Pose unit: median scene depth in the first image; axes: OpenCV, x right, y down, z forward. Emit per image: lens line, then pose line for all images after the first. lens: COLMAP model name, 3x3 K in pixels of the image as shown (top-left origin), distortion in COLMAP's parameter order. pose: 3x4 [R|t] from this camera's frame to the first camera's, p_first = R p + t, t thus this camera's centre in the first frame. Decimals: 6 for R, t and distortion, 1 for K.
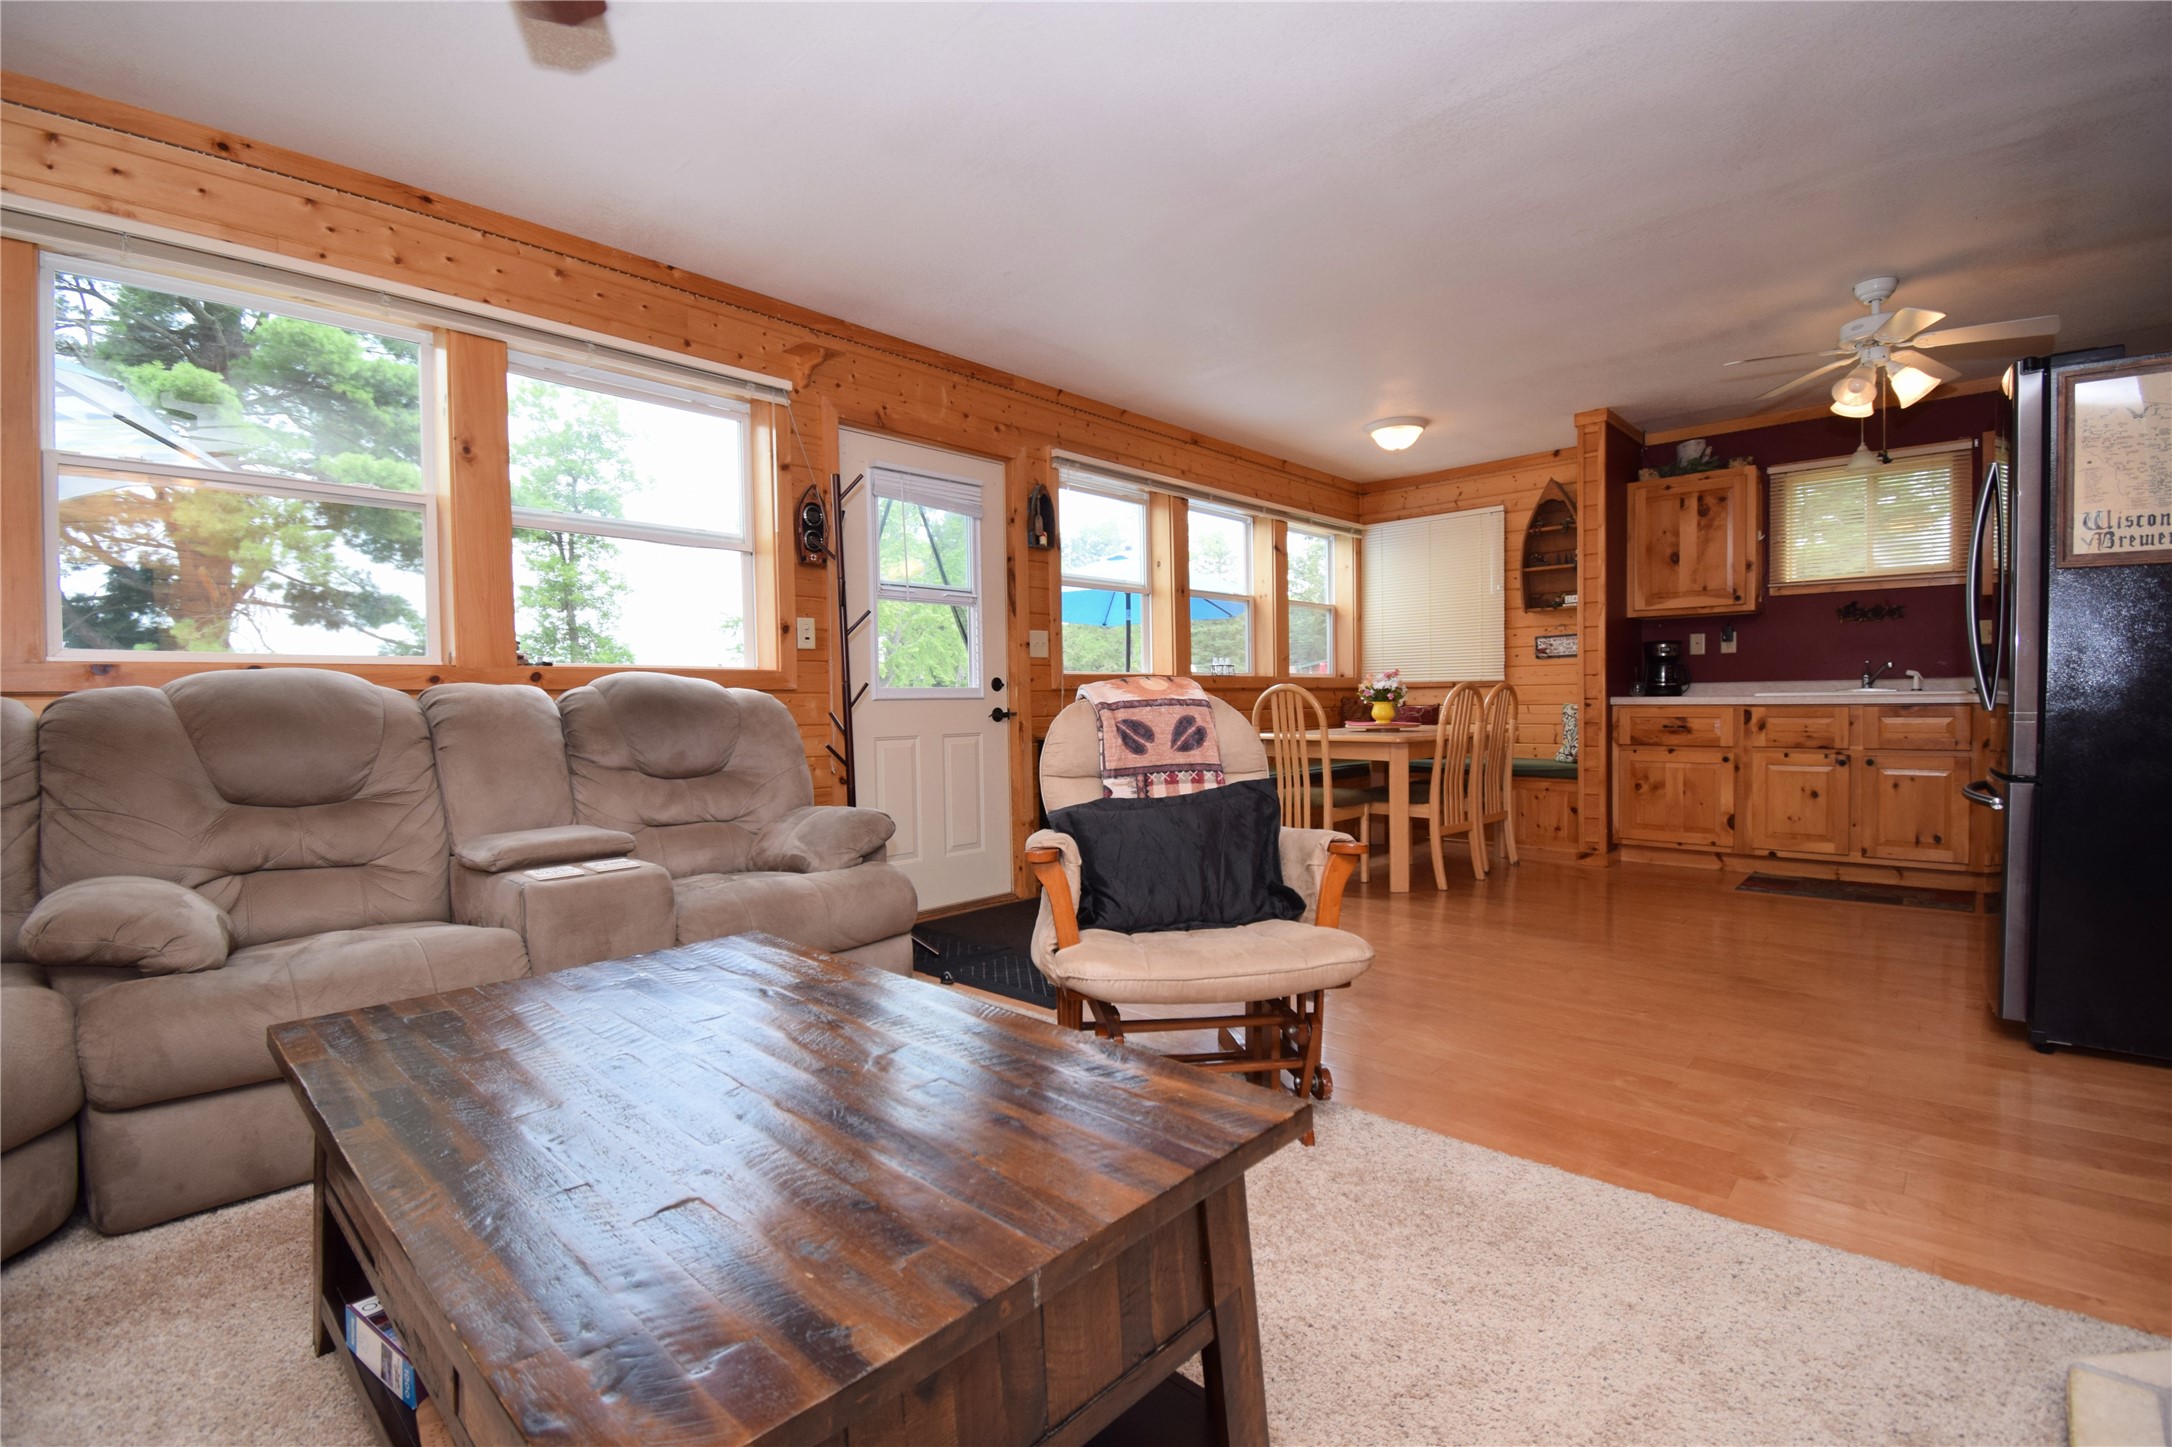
lens RADIAL K [[972.6, 0, 1096.7], [0, 972.6, 728.1], [0, 0, 1]] dist [0.026224, -0.030744]
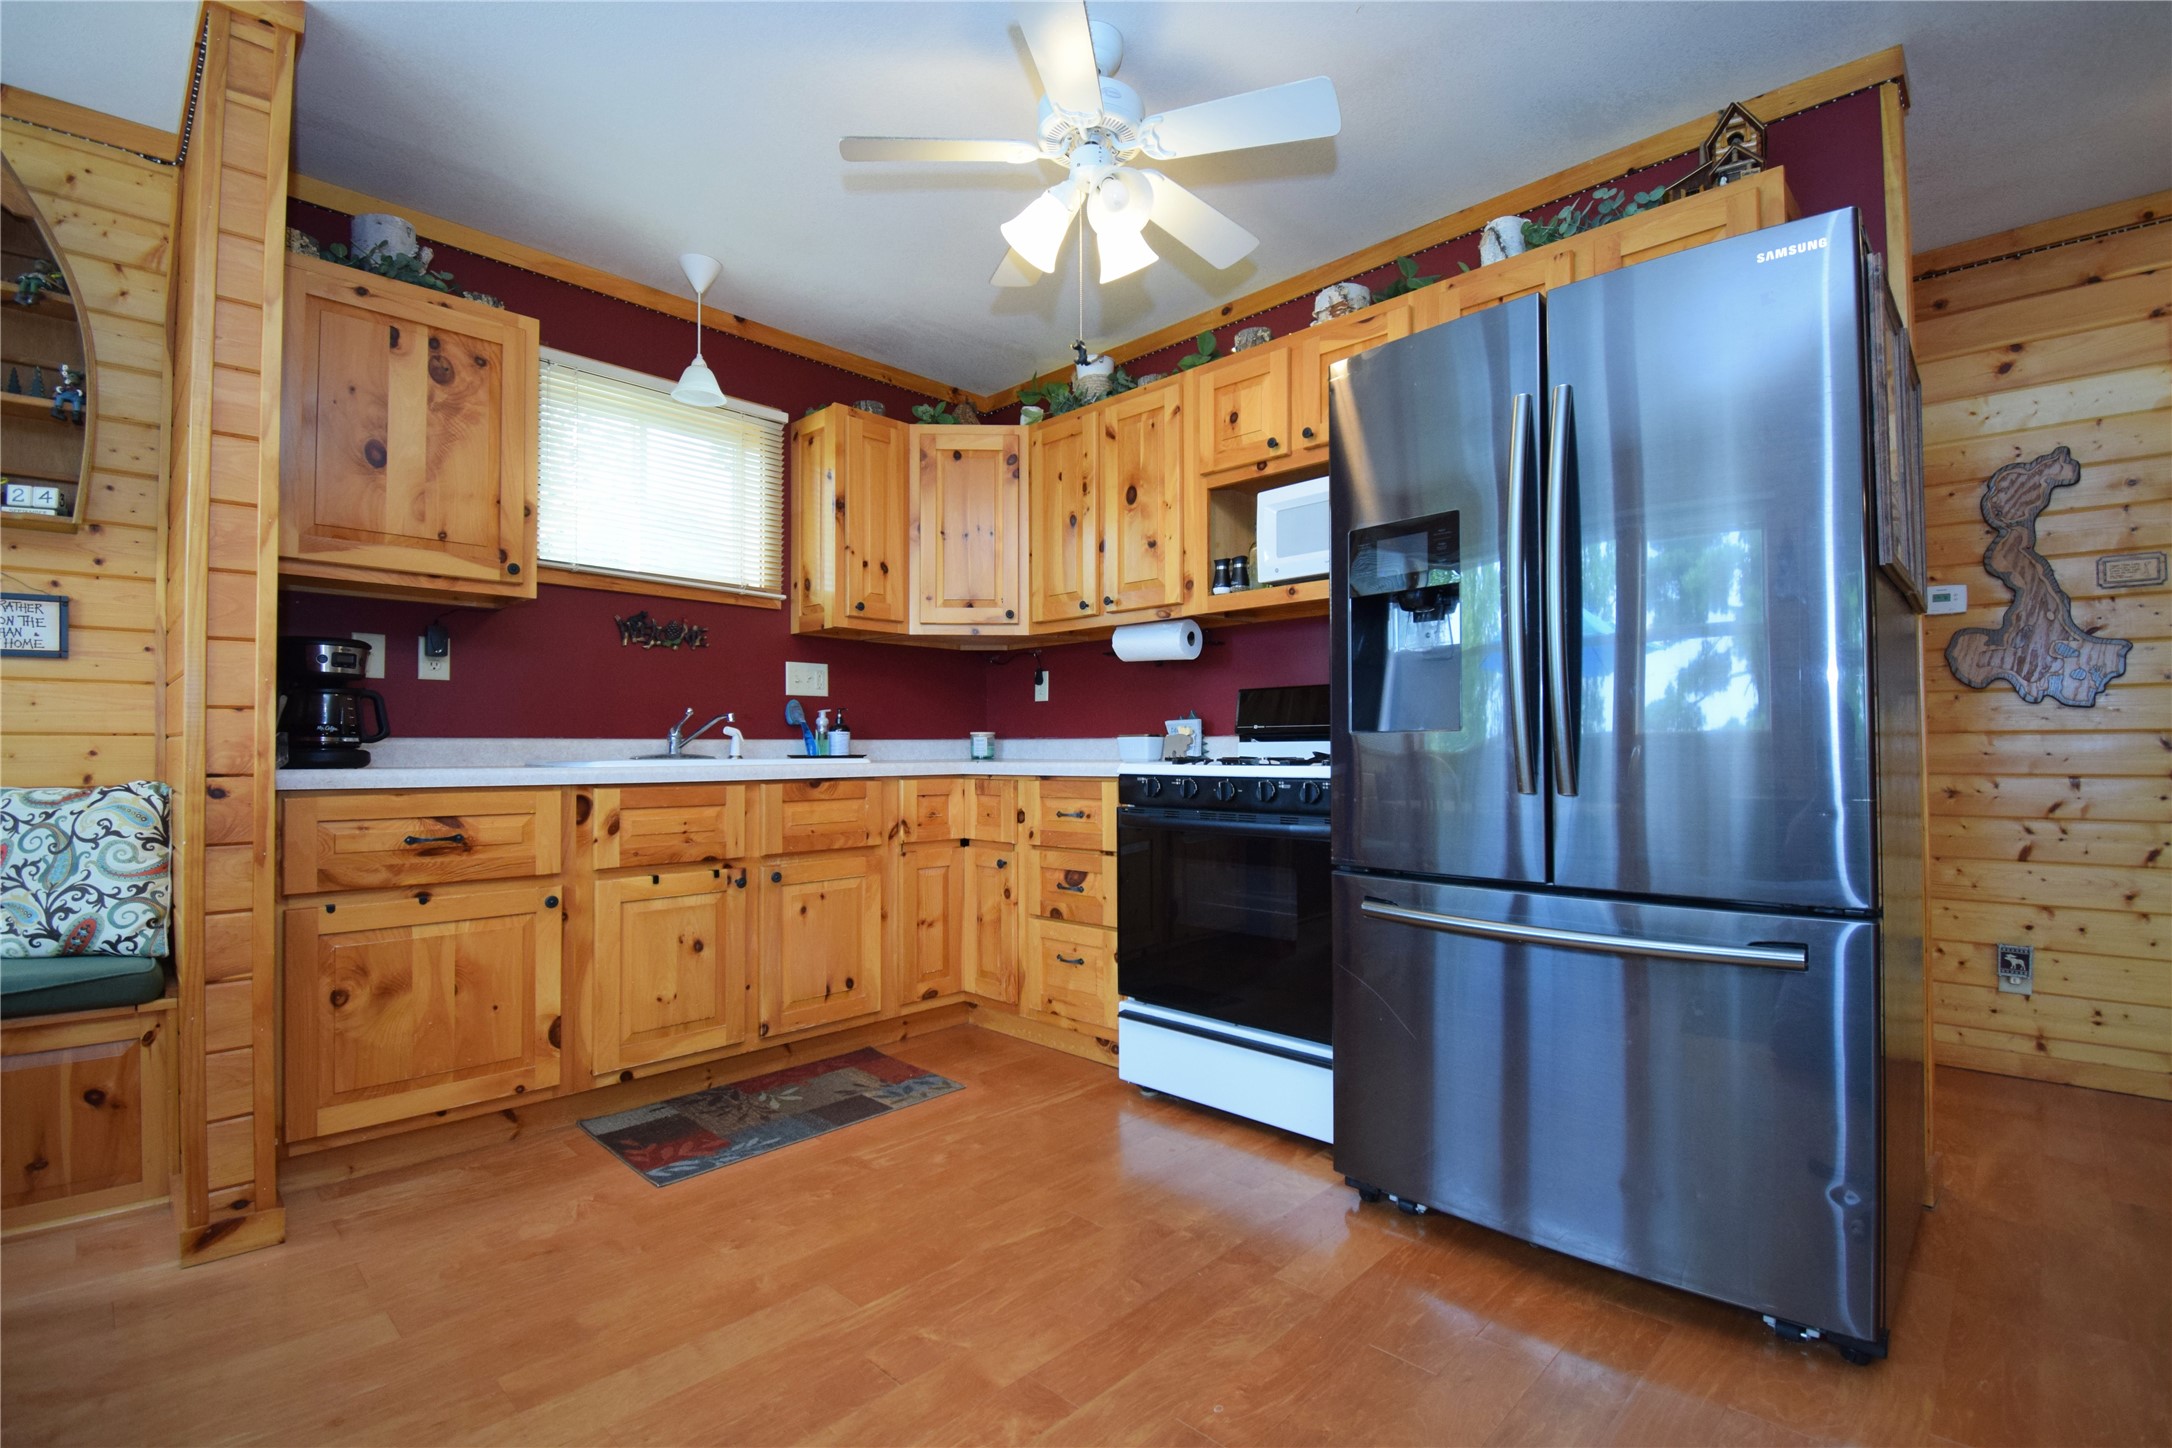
lens RADIAL K [[987.1, 0, 1095.2], [0, 987.1, 729.5], [0, 0, 1]] dist [0.024973, -0.029034]
pose [[0.028571, 0.035270, 0.998969, 0.165449], [0.031424, 0.998852, -0.036165, -0.024610], [-0.999098, 0.032425, 0.027430, 0.701536]]
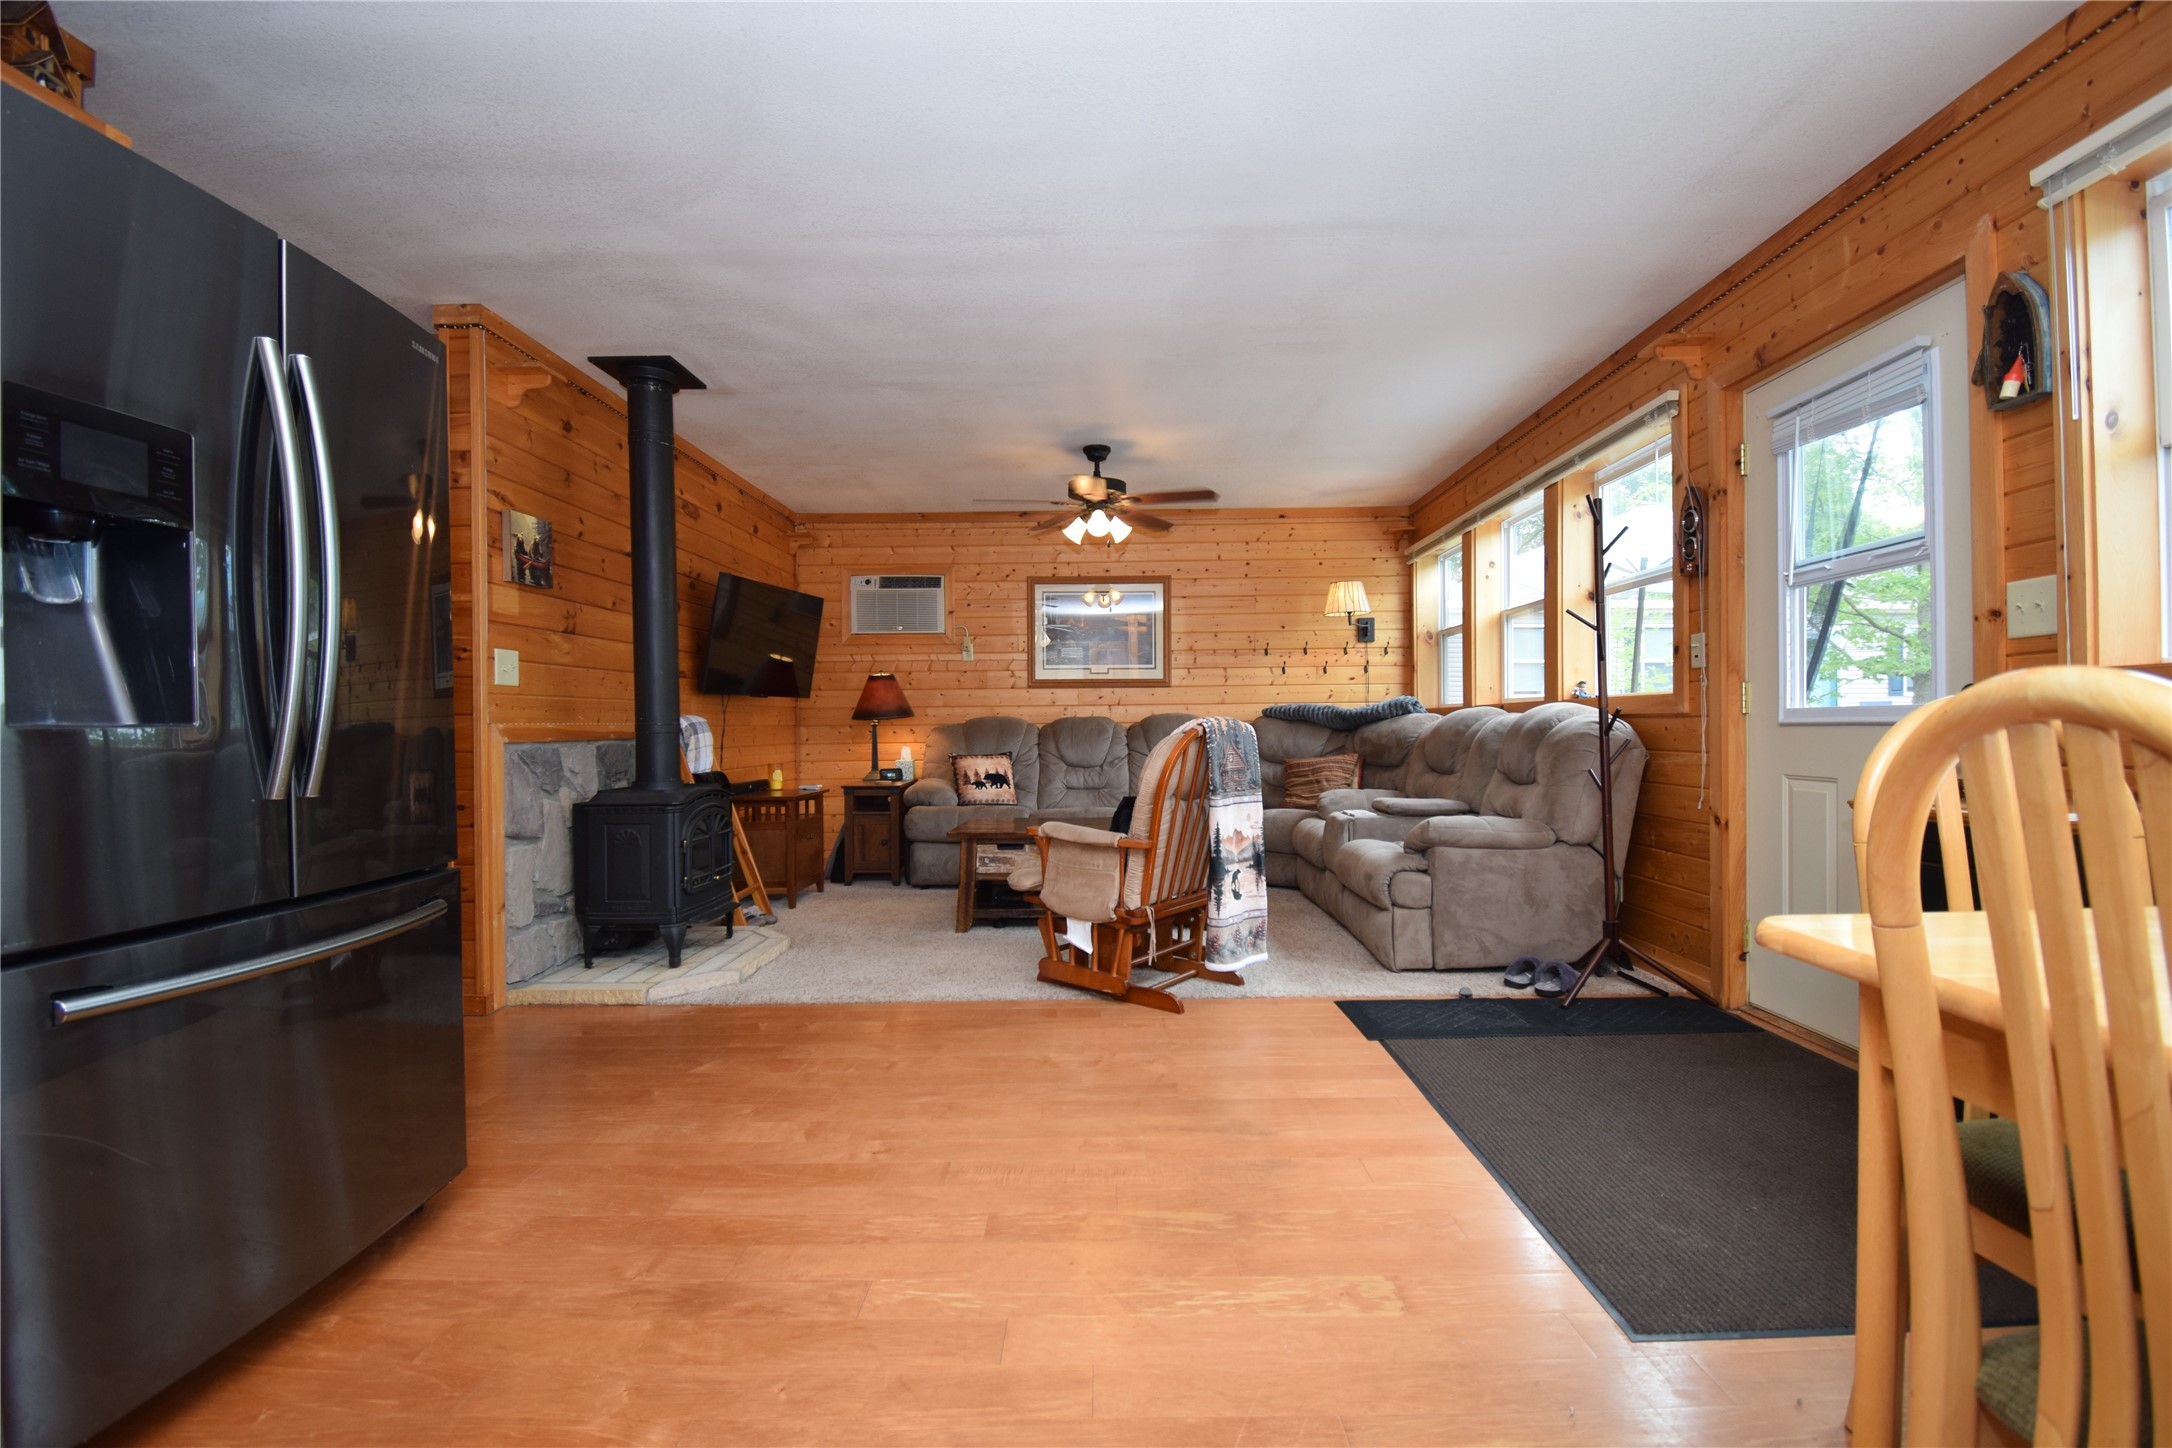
lens RADIAL K [[953.2, 0, 1095.6], [0, 953.2, 728.9], [0, 0, 1]] dist [0.024036, -0.028727]
pose [[-0.741728, 0.023786, -0.670279, 0.524176], [0.002902, 0.999475, 0.032257, -0.040315], [0.670695, 0.021981, -0.741407, 0.942465]]
